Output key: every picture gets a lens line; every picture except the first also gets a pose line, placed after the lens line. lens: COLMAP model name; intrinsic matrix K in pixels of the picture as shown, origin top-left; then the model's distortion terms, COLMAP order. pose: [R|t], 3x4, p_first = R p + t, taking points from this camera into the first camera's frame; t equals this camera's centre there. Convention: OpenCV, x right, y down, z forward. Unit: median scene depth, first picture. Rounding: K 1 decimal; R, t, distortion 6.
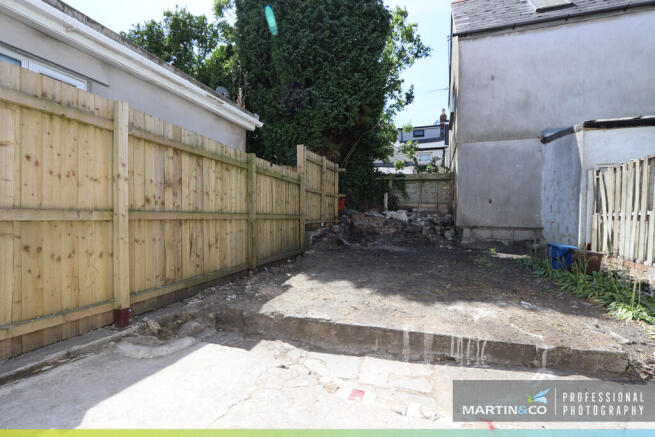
lens RADIAL K [[302.0, 0, 325.9], [0, 302.0, 220.6], [0, 0, 1]] dist [-0.024283, 0.003239]
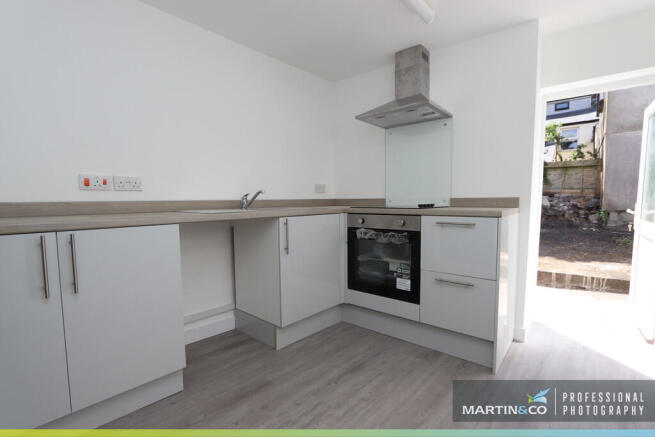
lens RADIAL K [[302.0, 0, 323.8], [0, 302.0, 219.7], [0, 0, 1]] dist [-0.024283, 0.003239]
pose [[0.932668, 0.002846, -0.360725, -0.161573], [0.018133, 0.998335, 0.054759, -0.032853], [0.360280, -0.057613, 0.931063, -0.491047]]
